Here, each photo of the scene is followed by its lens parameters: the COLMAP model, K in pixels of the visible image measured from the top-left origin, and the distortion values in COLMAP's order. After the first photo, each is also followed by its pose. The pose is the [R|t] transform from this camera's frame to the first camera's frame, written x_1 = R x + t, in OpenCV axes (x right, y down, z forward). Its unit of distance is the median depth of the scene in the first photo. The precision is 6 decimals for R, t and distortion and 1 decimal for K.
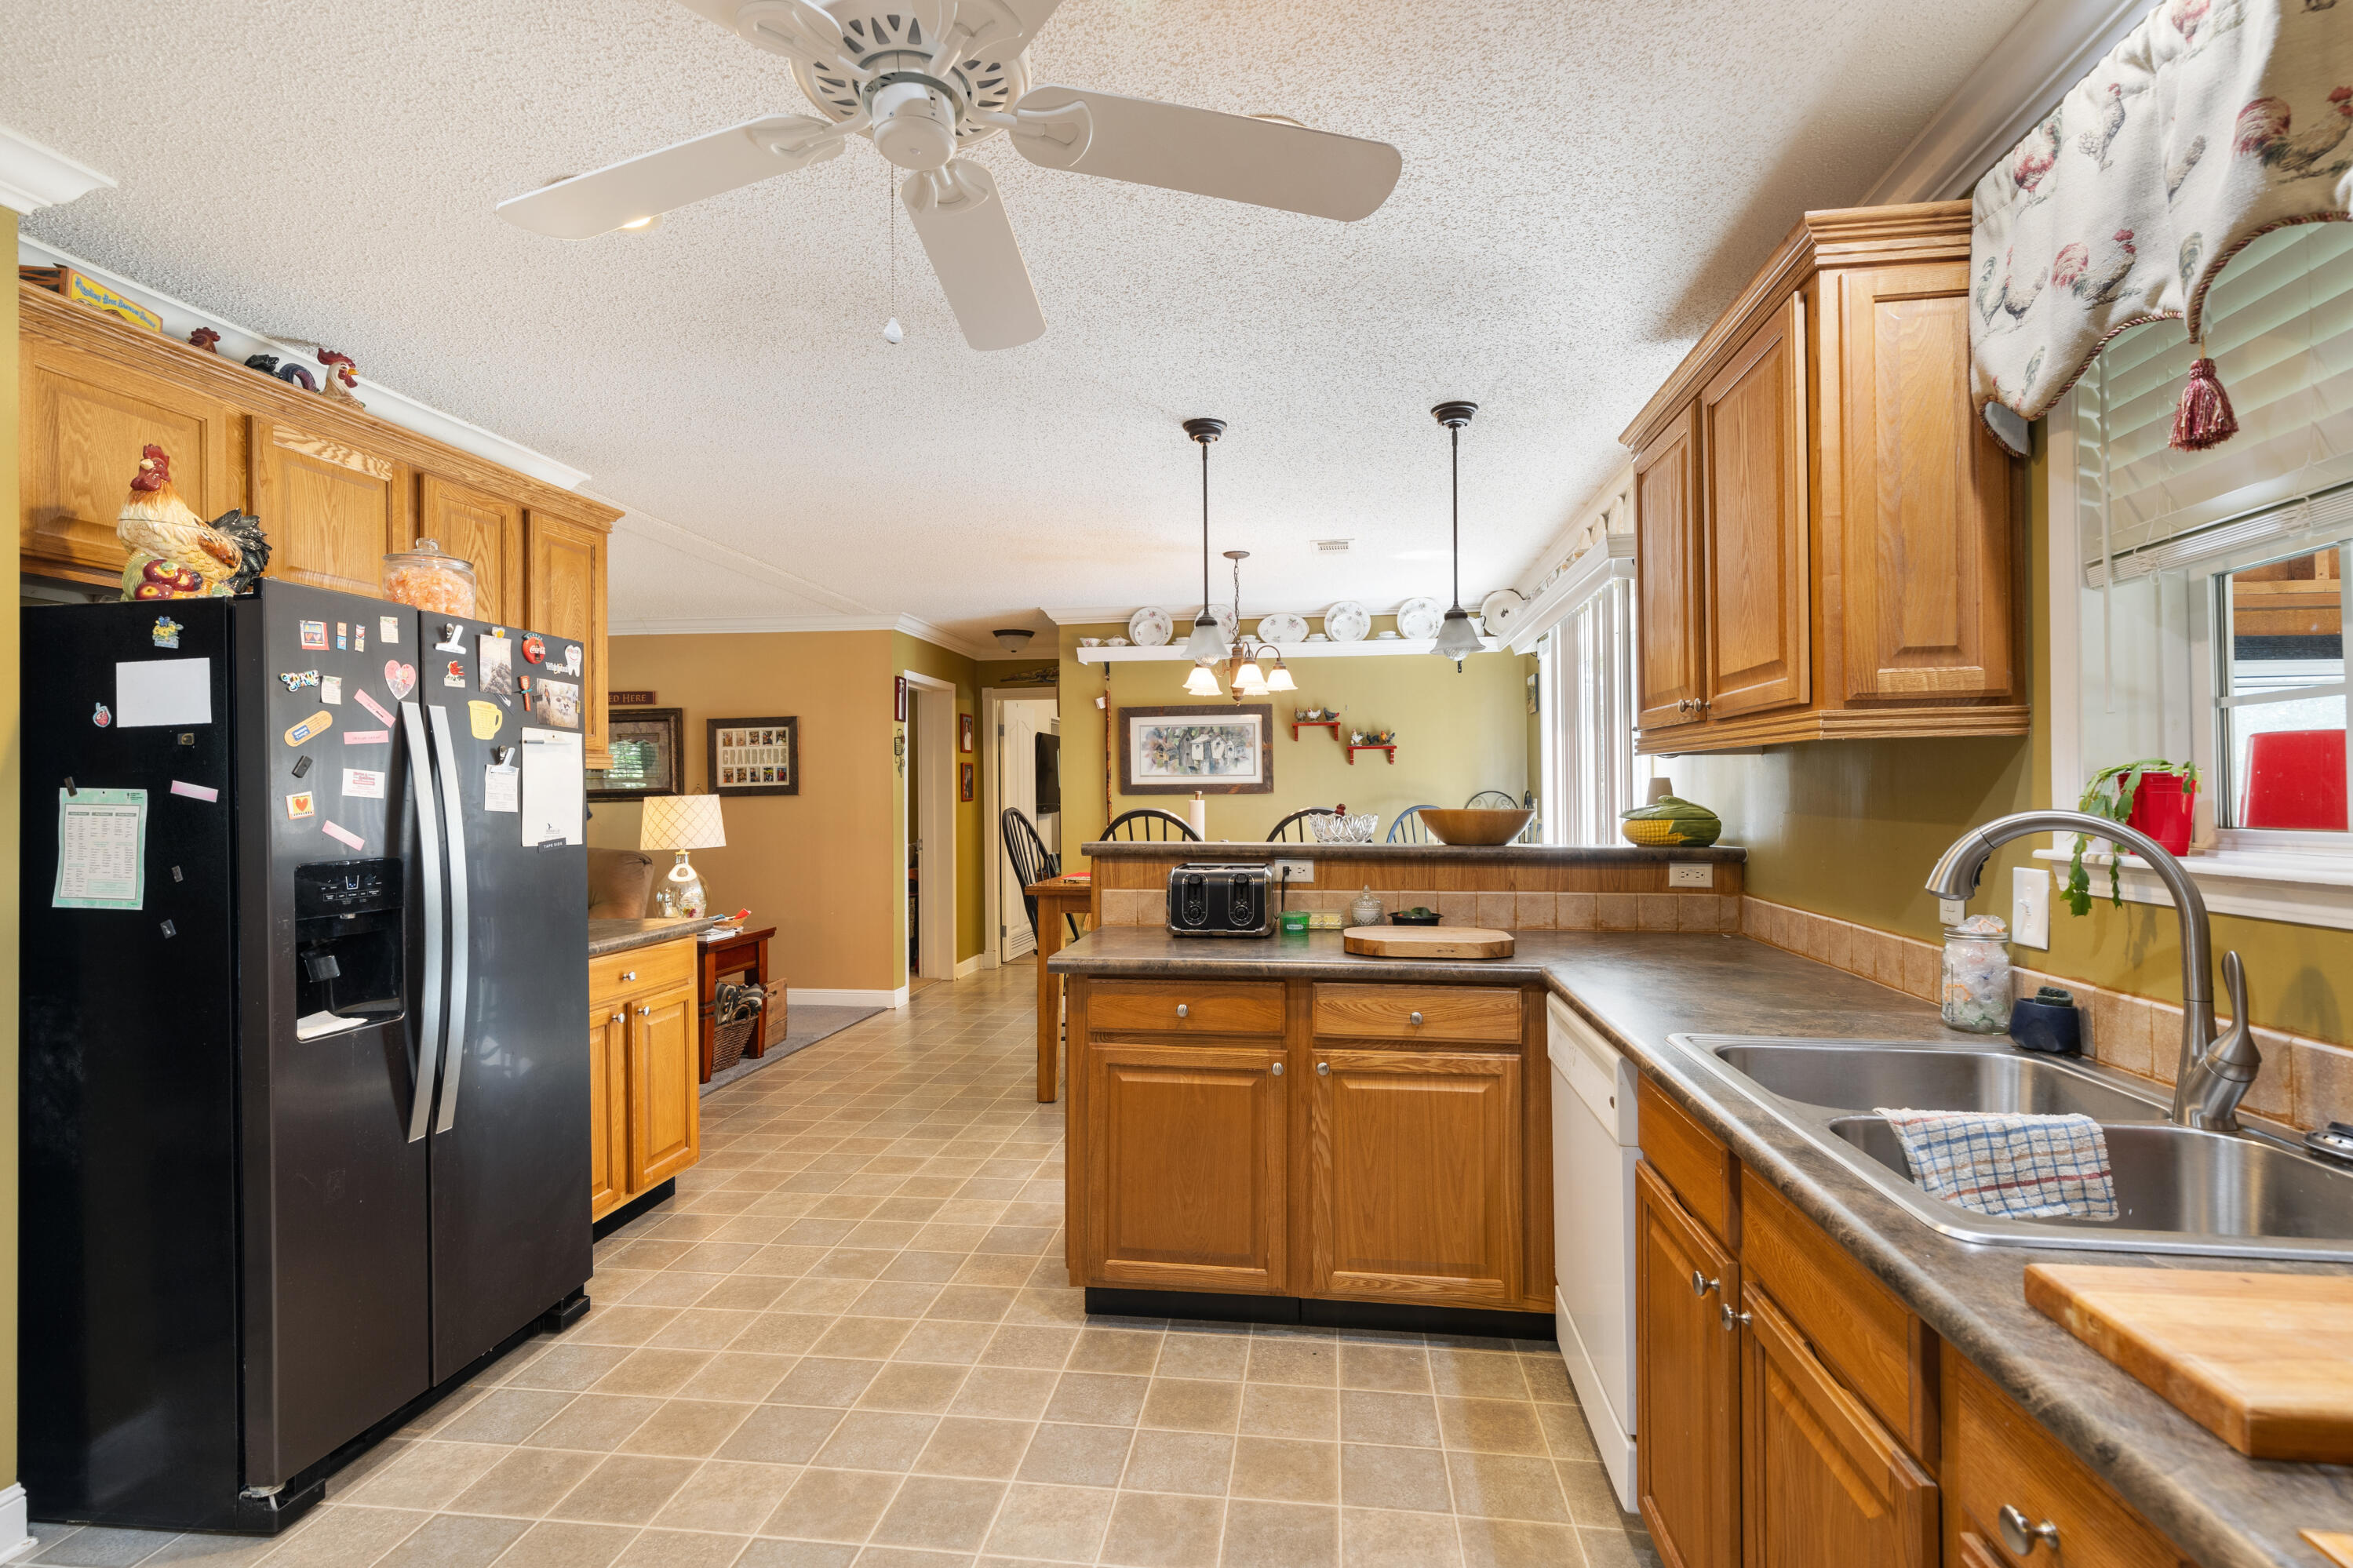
lens RADIAL K [[1065.3, 0, 1178.6], [0, 1065.3, 782.1], [0, 0, 1]] dist [0.004588, -0.000757]
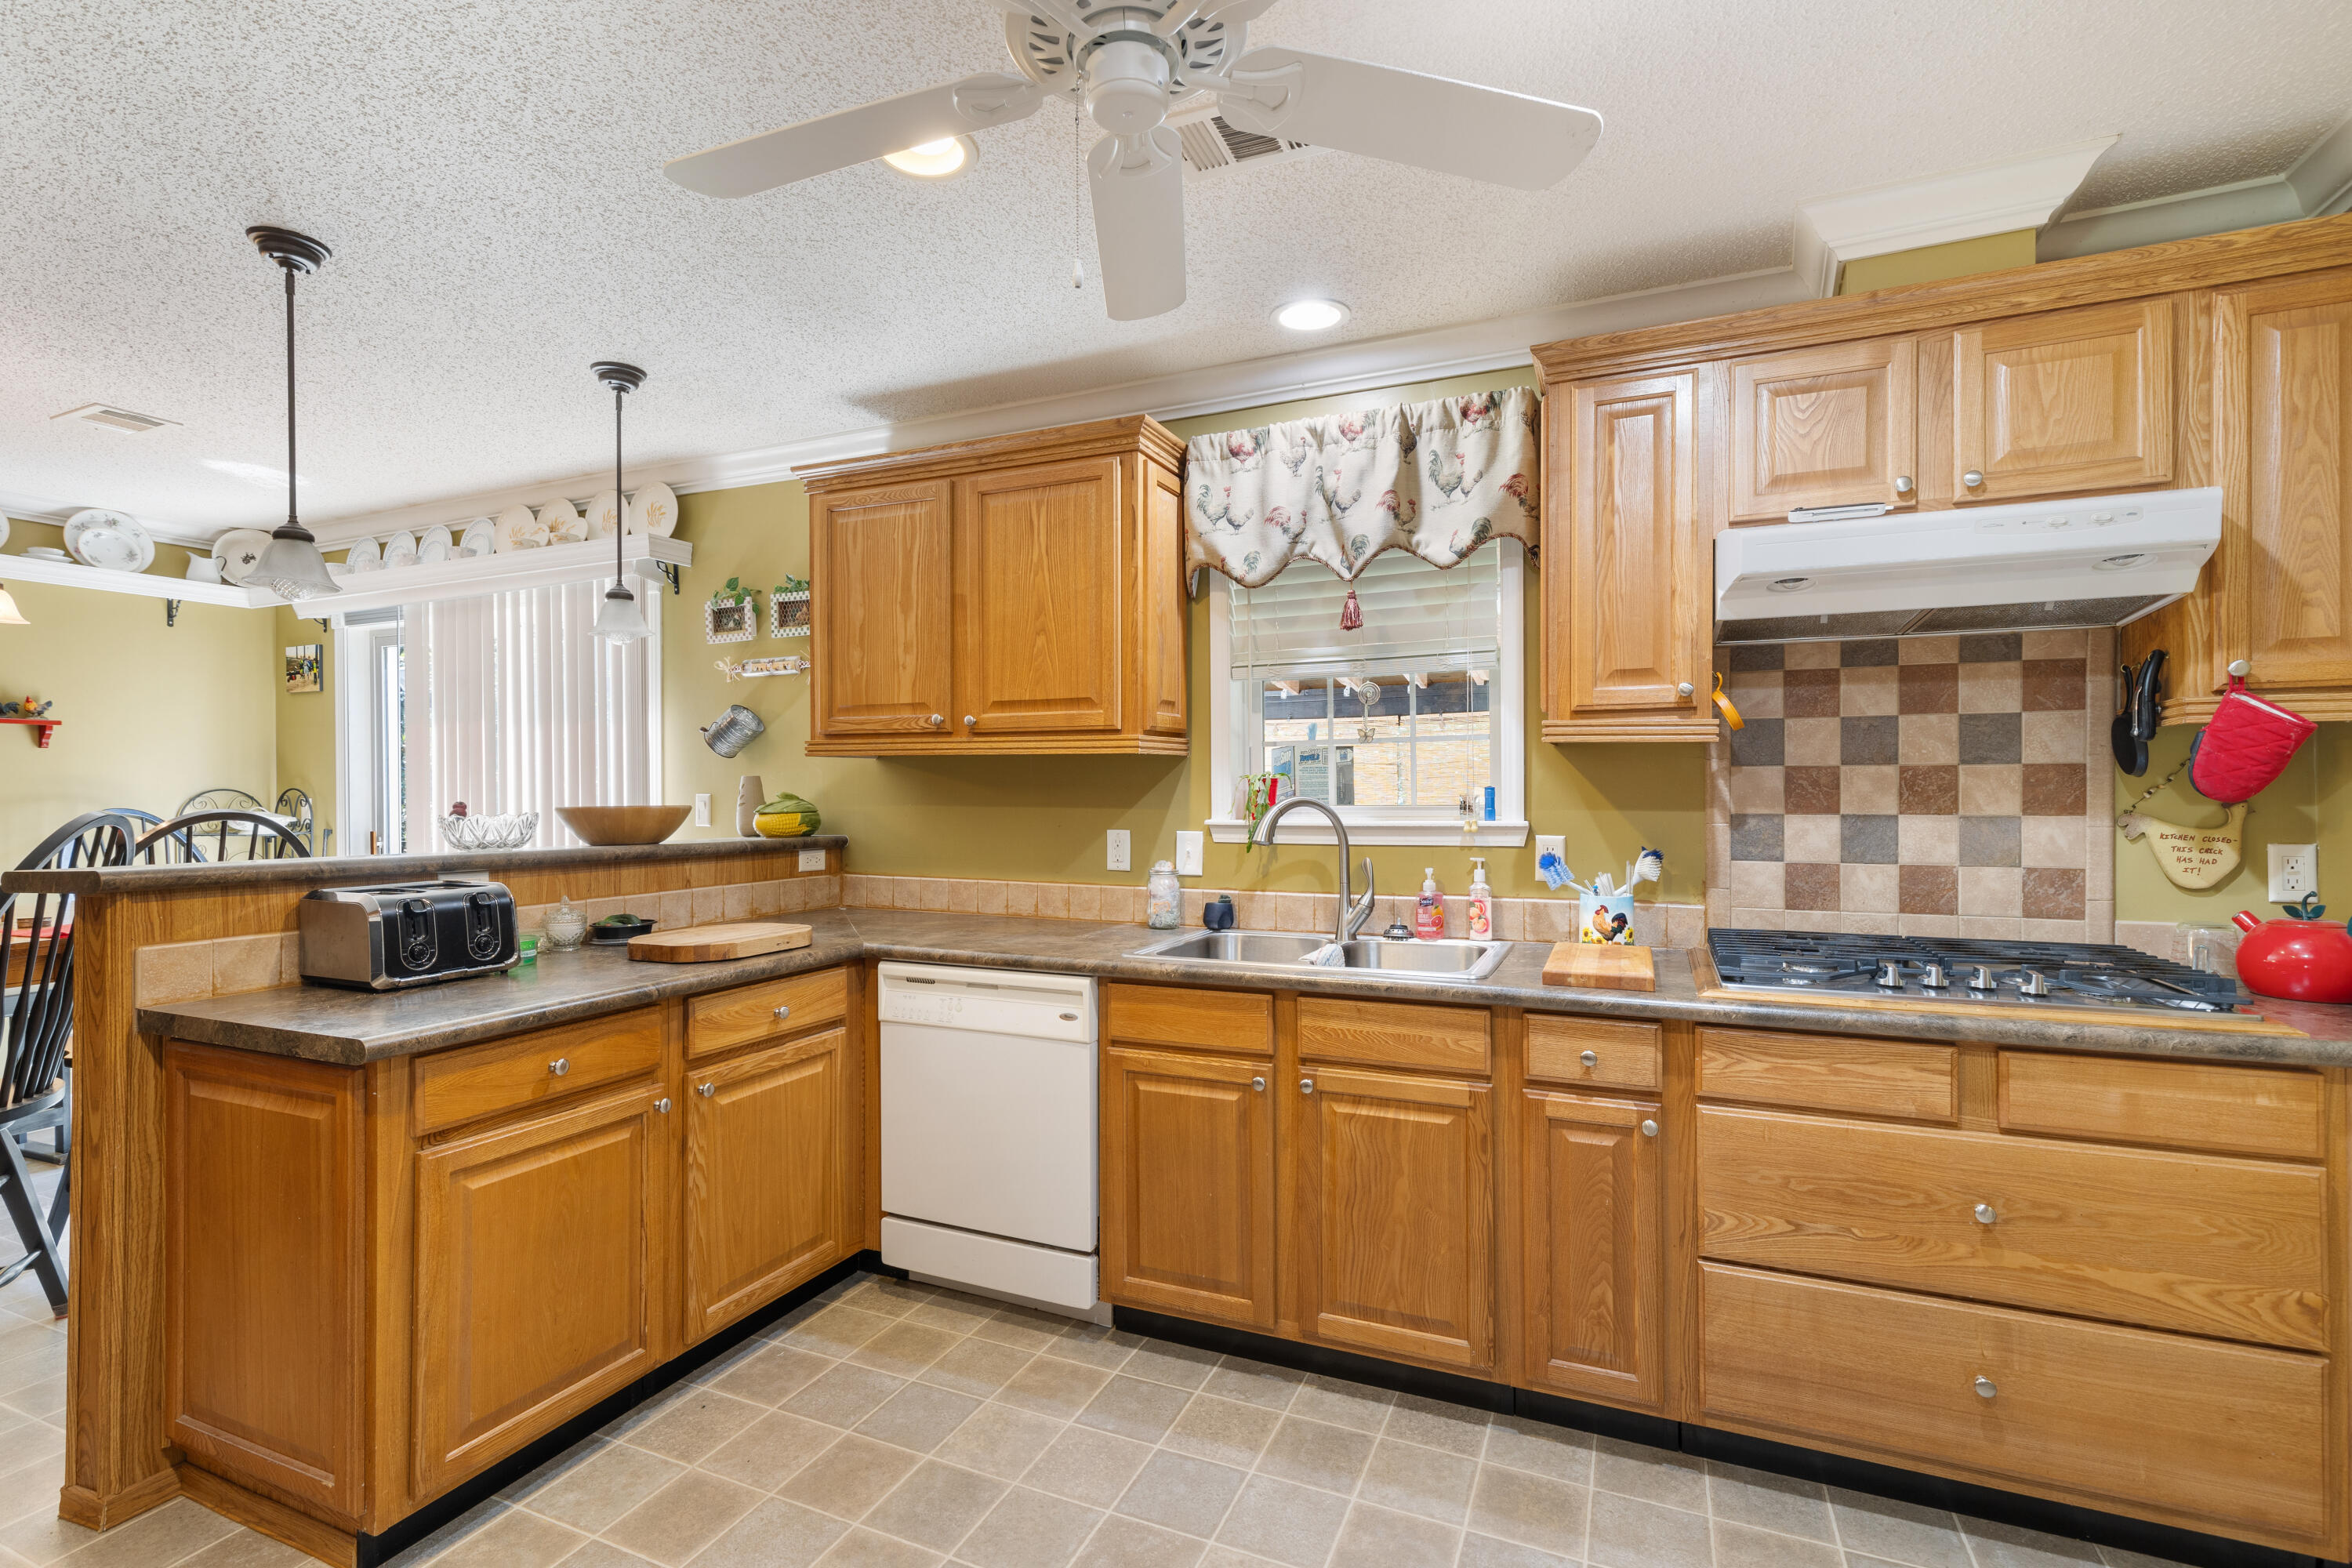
lens RADIAL K [[1065.0, 0, 1171.3], [0, 1065.0, 789.2], [0, 0, 1]] dist [0.004588, -0.000757]
pose [[0.287769, 0.004502, 0.957689, -0.608338], [-0.009104, 0.999957, -0.001966, 0.010444], [-0.957657, -0.008153, 0.287797, 0.353502]]
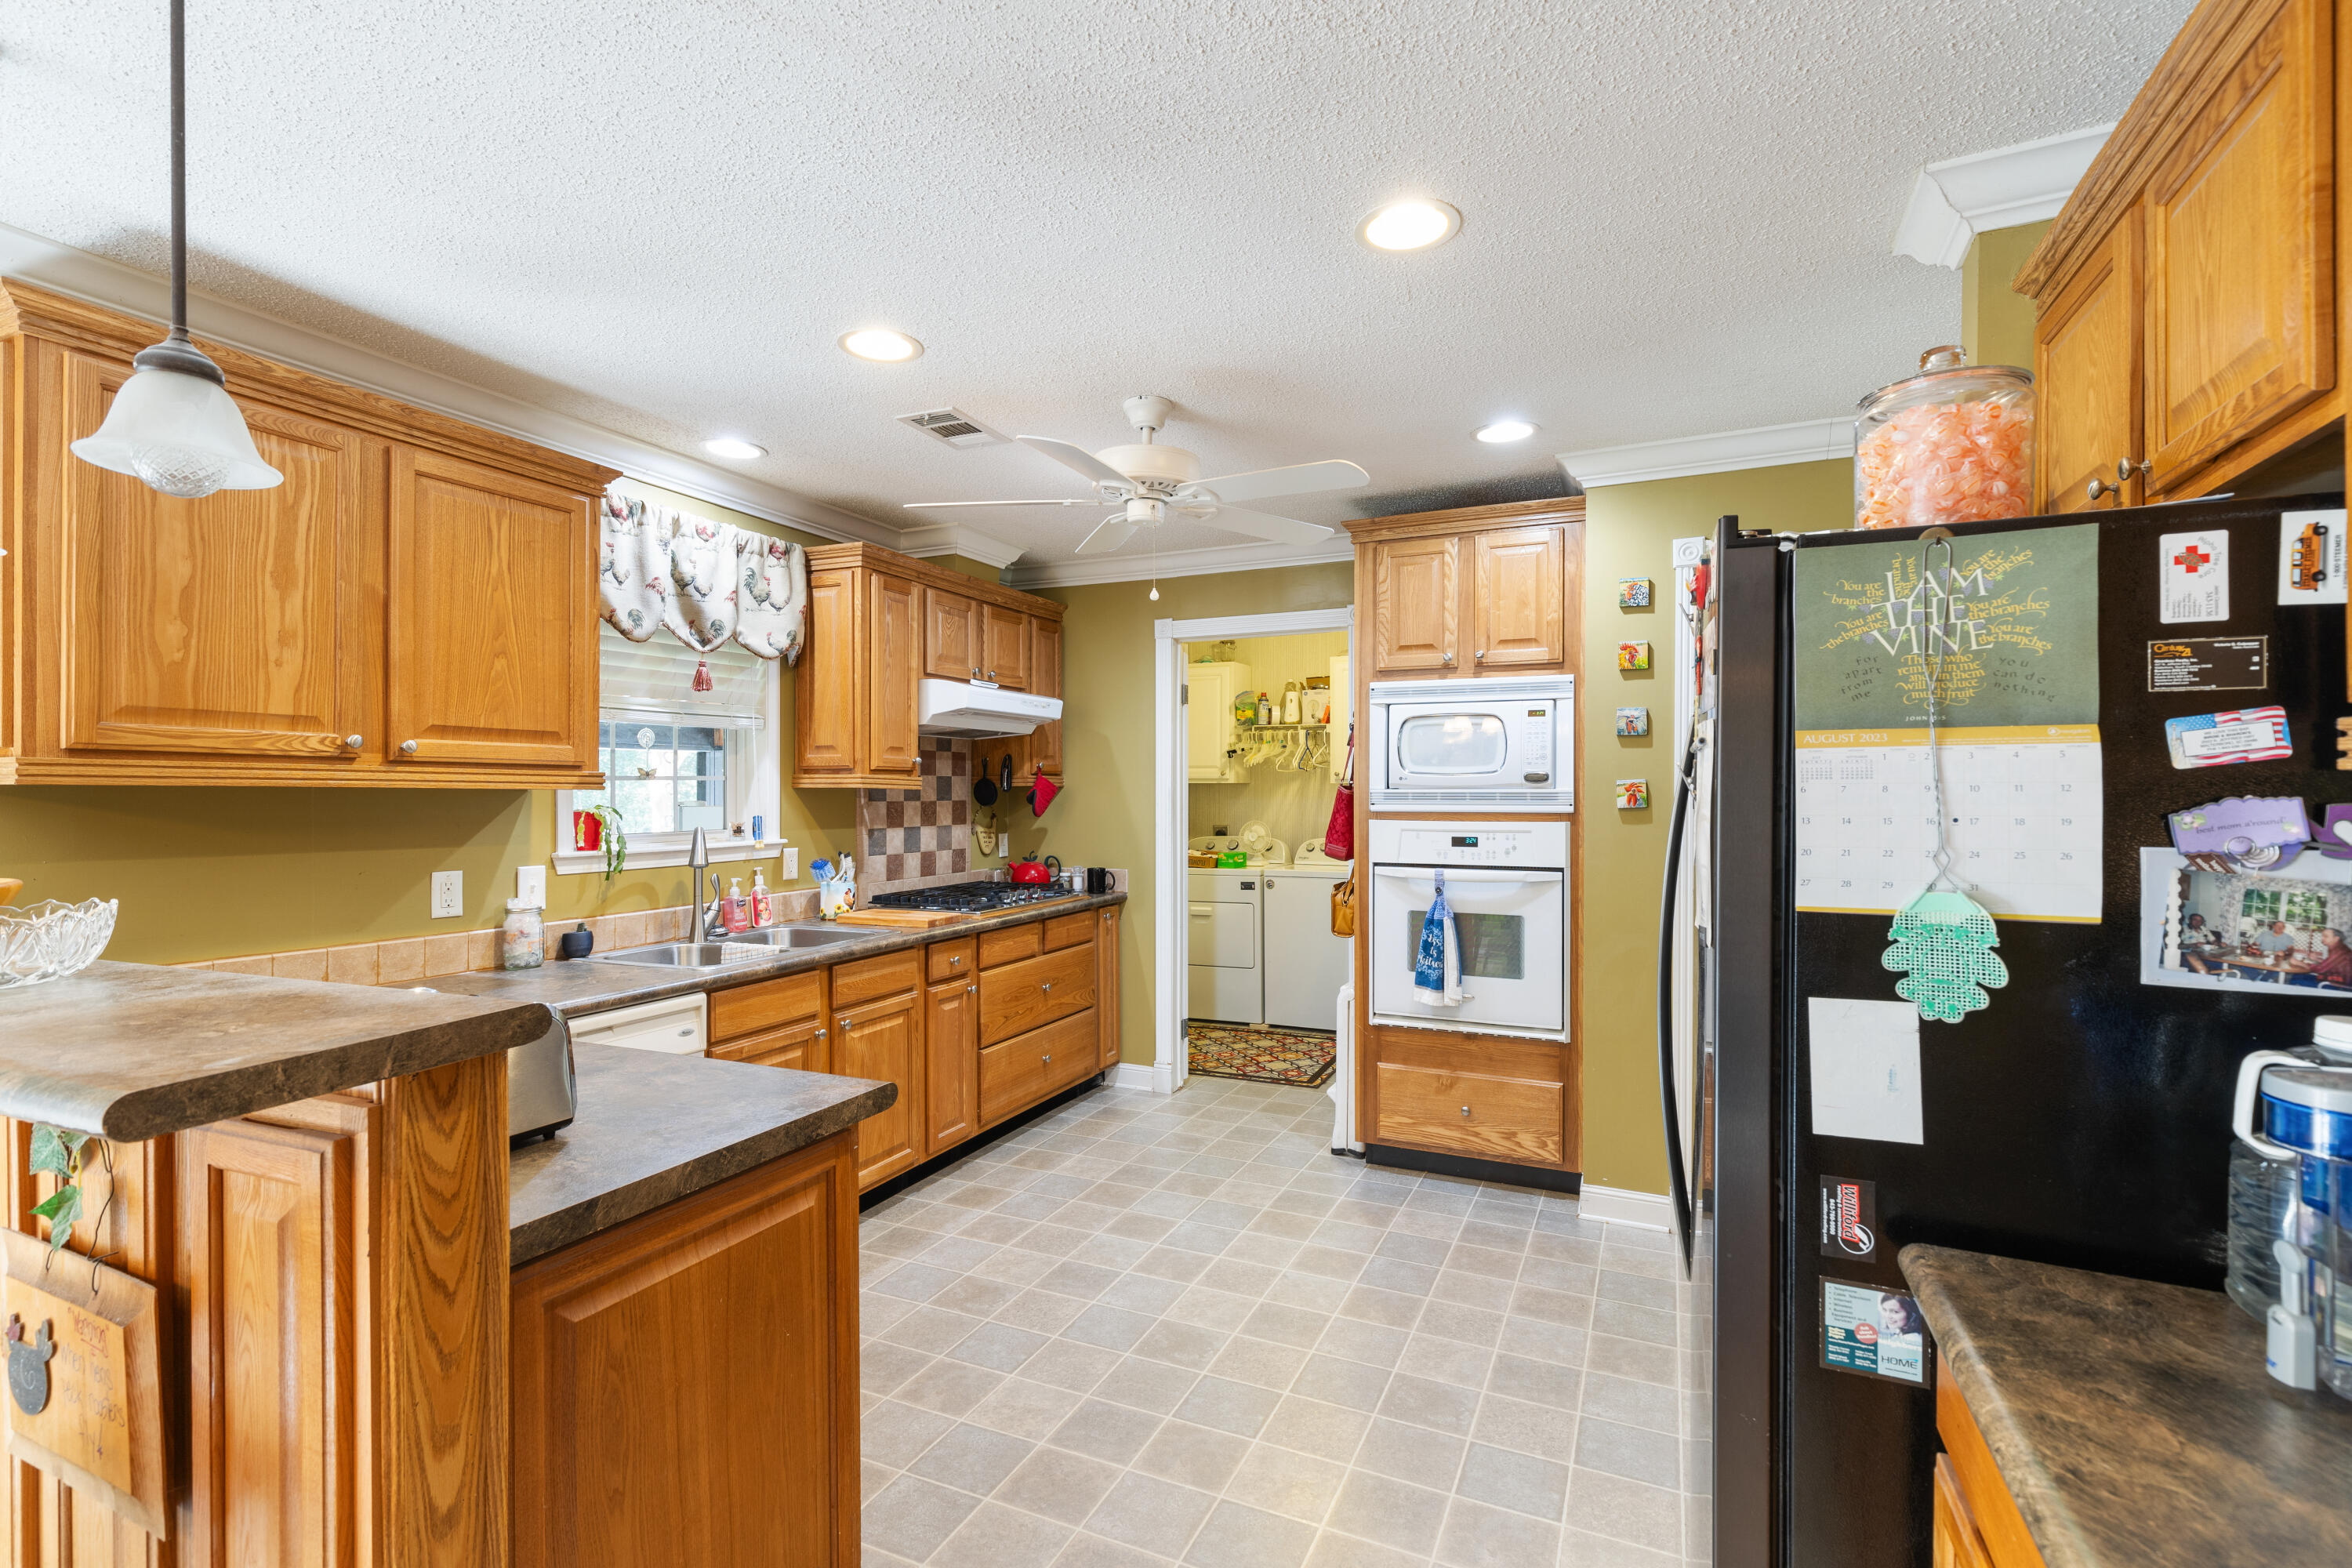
lens RADIAL K [[1065.0, 0, 1184.9], [0, 1065.0, 792.3], [0, 0, 1]] dist [0.004588, -0.000757]
pose [[-0.956733, 0.010751, 0.290768, -0.495734], [0.007430, 0.999894, -0.012524, -0.006544], [-0.290872, -0.009821, -0.956712, 1.593911]]
